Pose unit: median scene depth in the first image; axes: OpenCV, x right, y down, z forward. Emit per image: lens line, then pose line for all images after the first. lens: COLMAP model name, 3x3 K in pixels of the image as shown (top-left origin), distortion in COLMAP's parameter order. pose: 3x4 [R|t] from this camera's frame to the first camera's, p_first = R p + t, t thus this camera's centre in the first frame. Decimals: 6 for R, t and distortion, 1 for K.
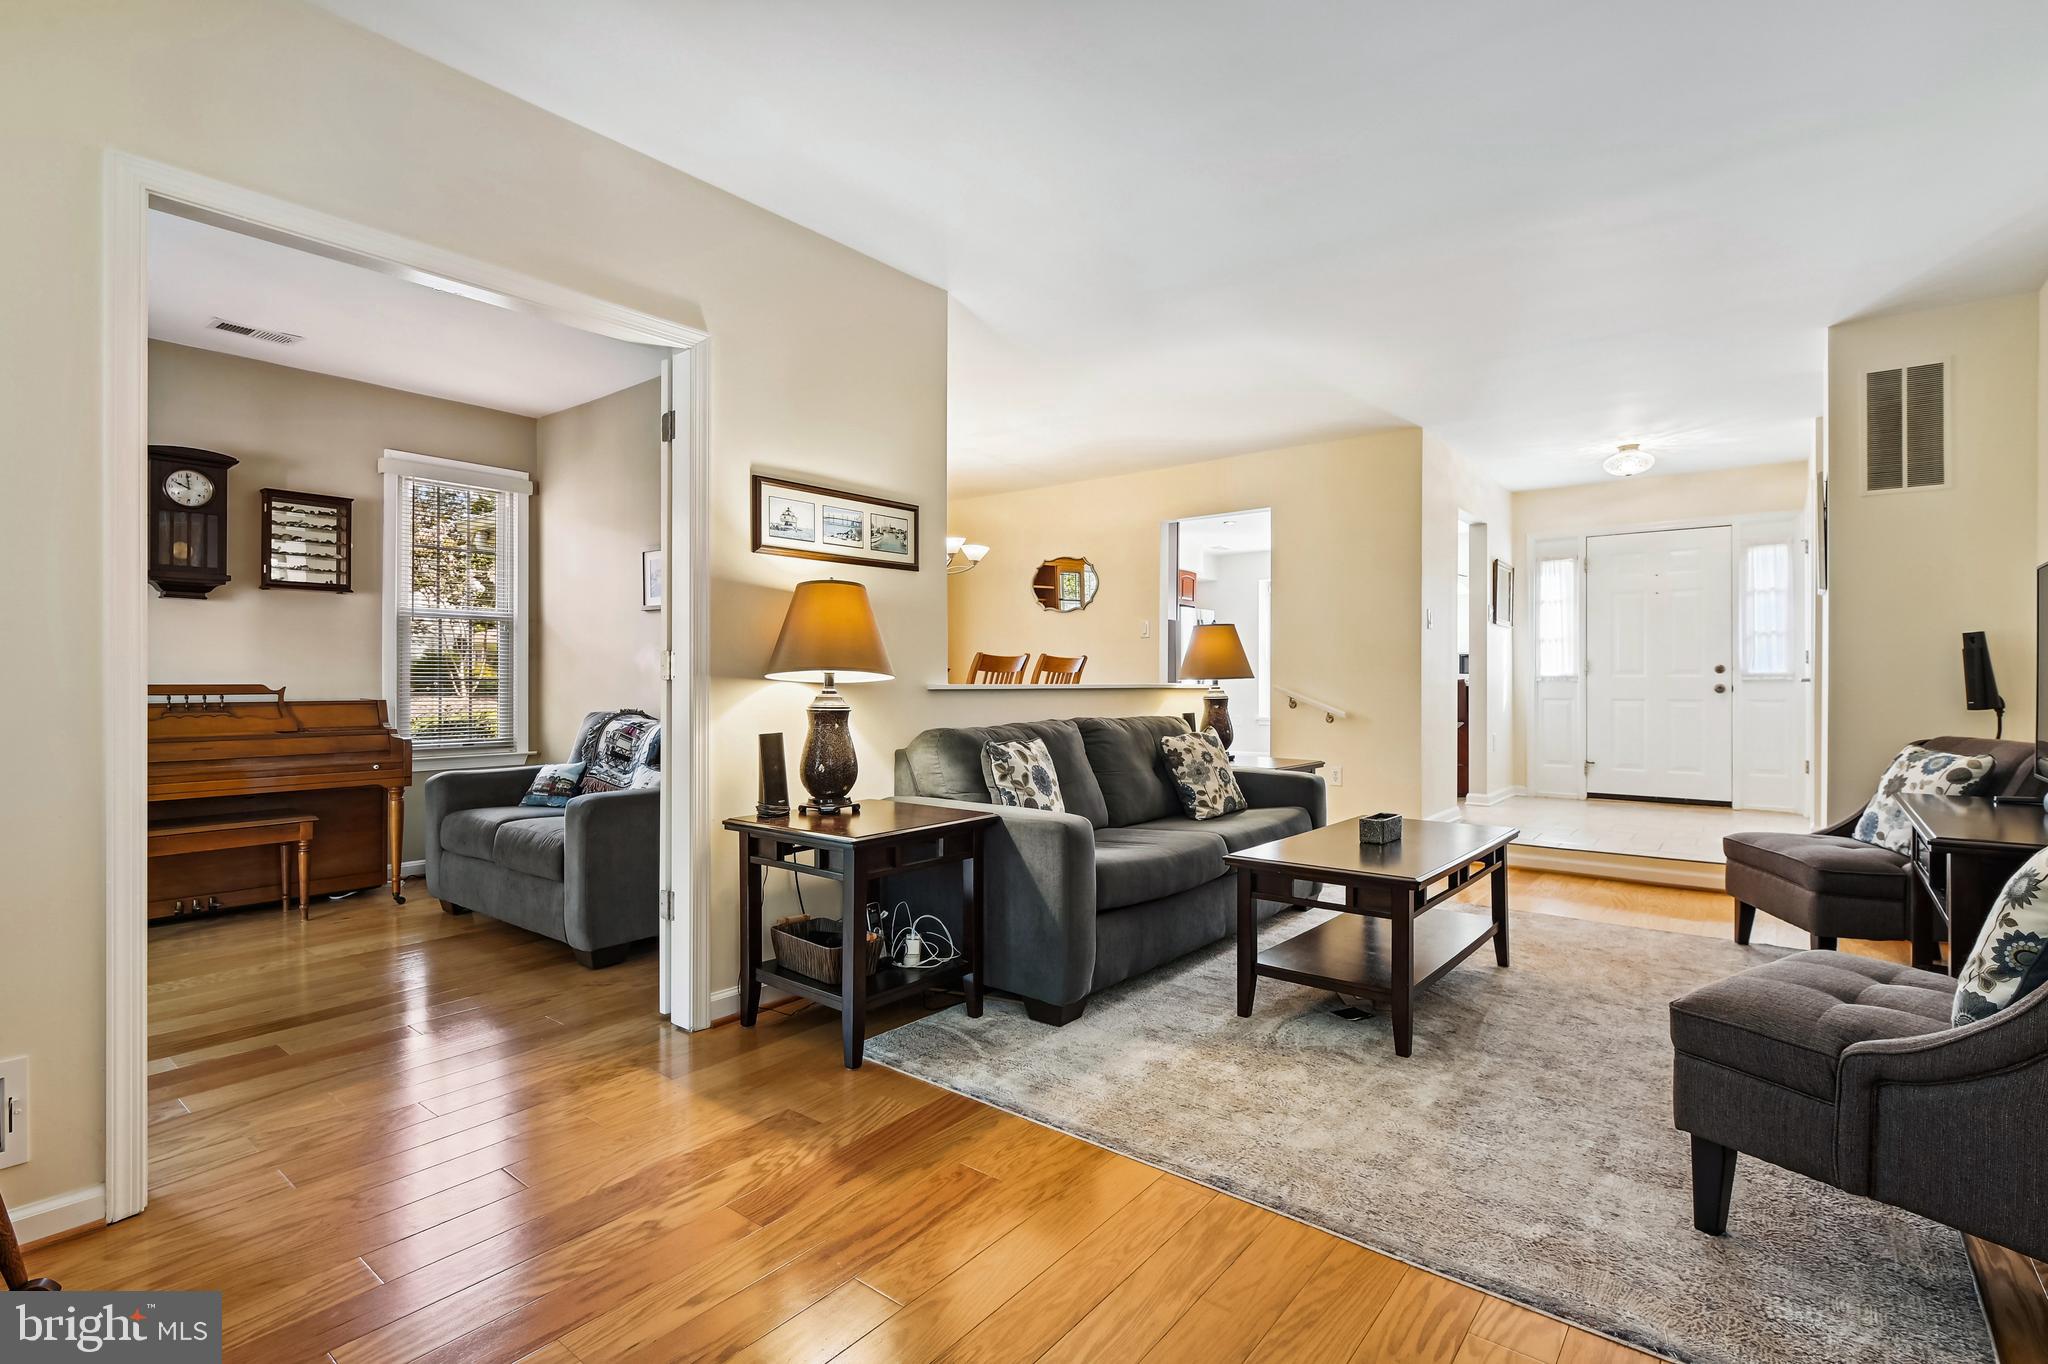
lens RADIAL K [[954.7, 0, 1019.4], [0, 954.7, 684.5], [0, 0, 1]] dist [-0.000961, -0.000380]
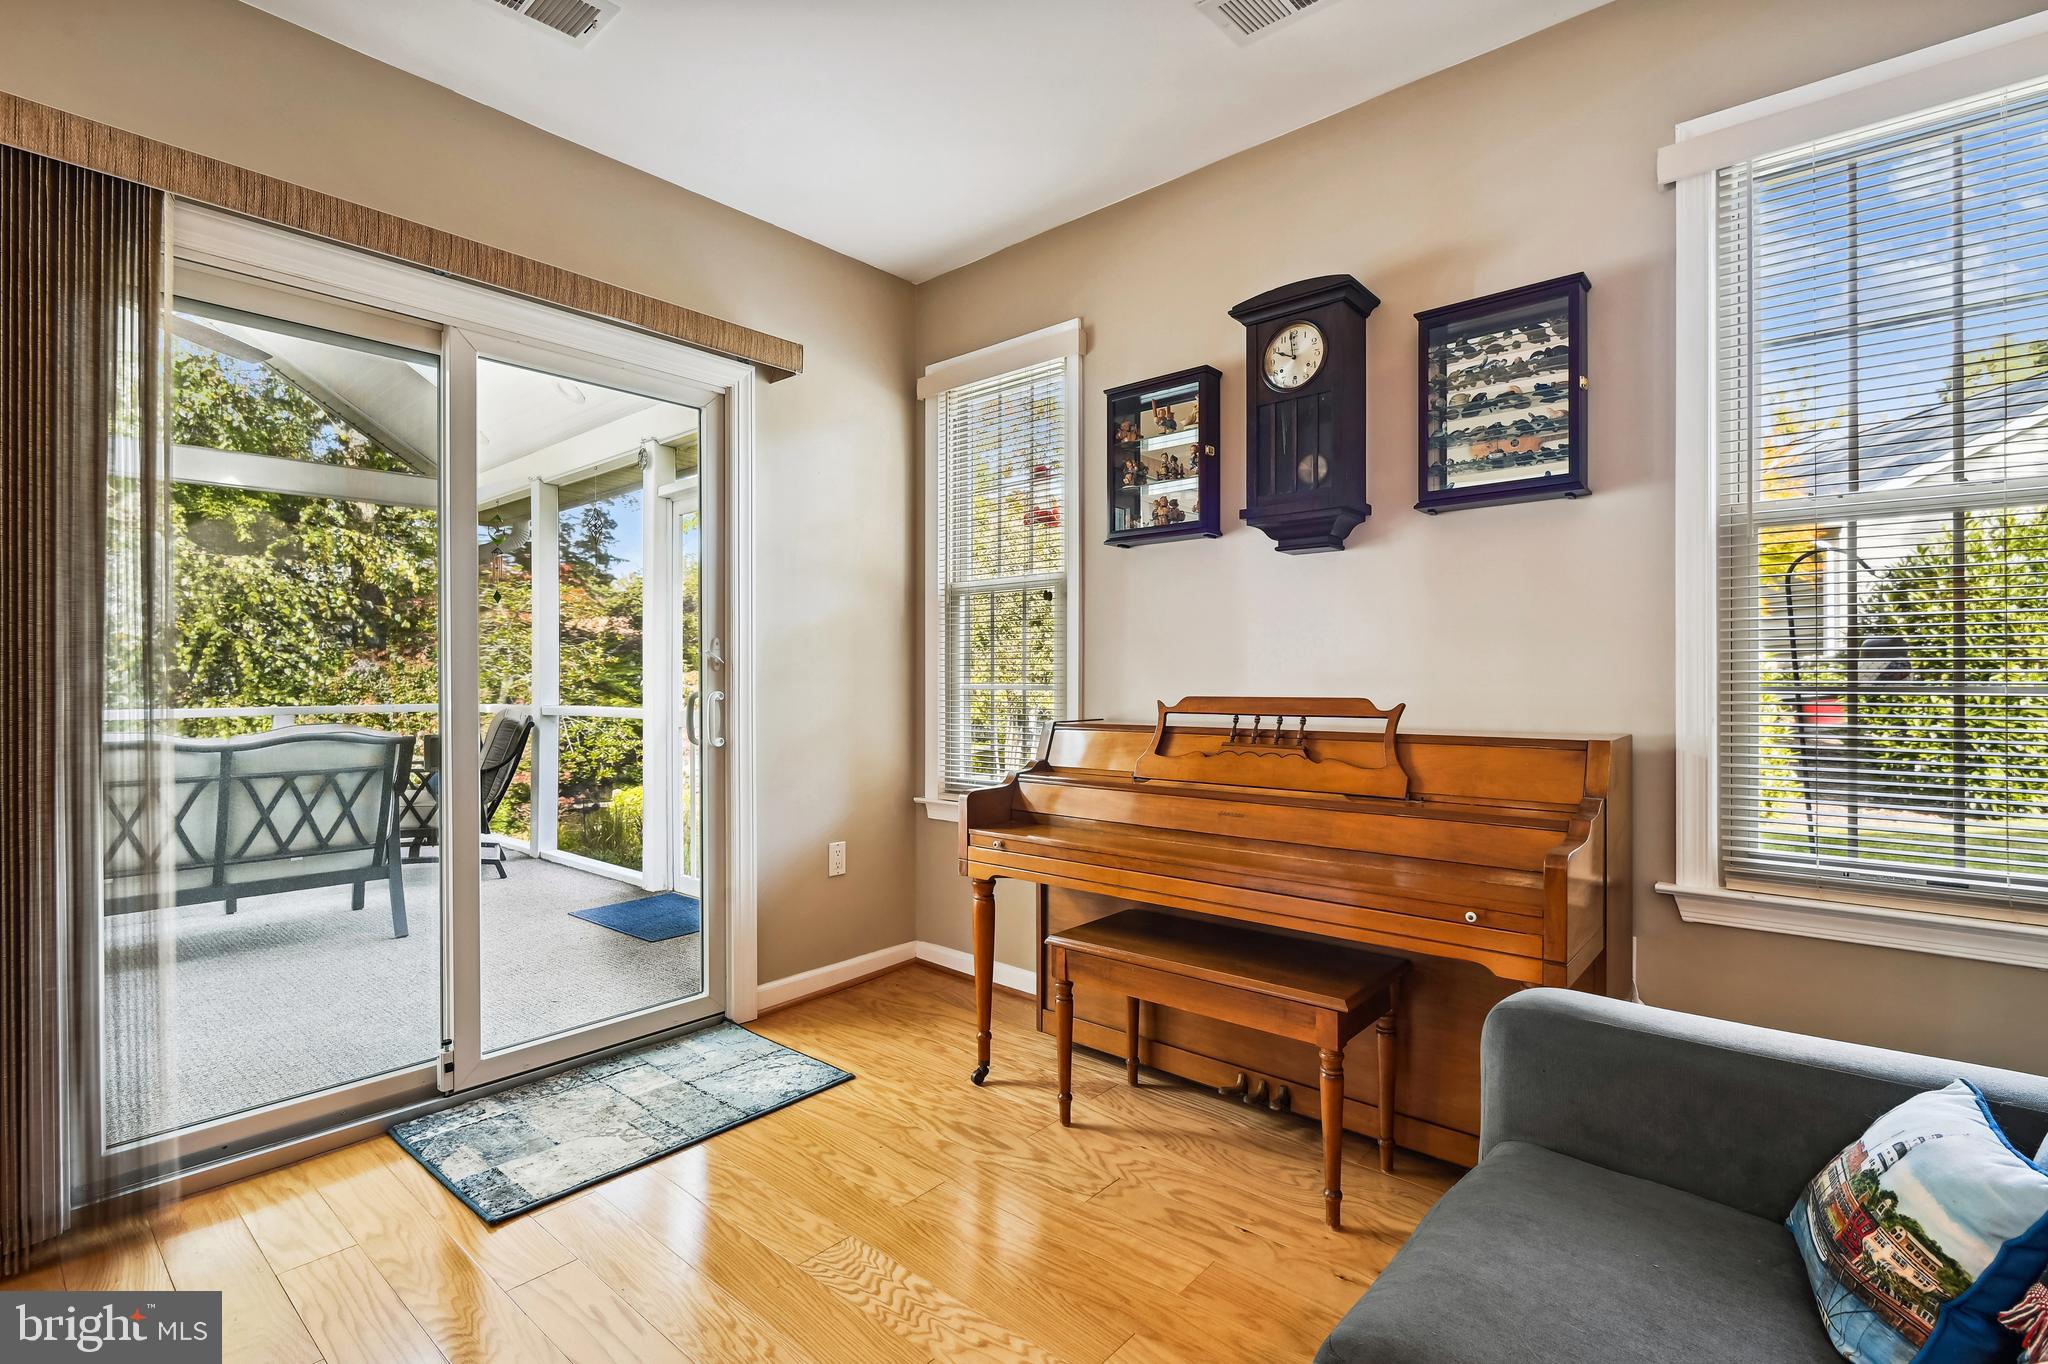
lens RADIAL K [[954.7, 0, 1028.0], [0, 954.7, 673.1], [0, 0, 1]] dist [-0.000961, -0.000380]
pose [[-0.010597, -0.002659, -0.999940, -0.281470], [0.000257, 0.999996, -0.002661, -0.012015], [0.999944, -0.000286, -0.010596, 0.820606]]
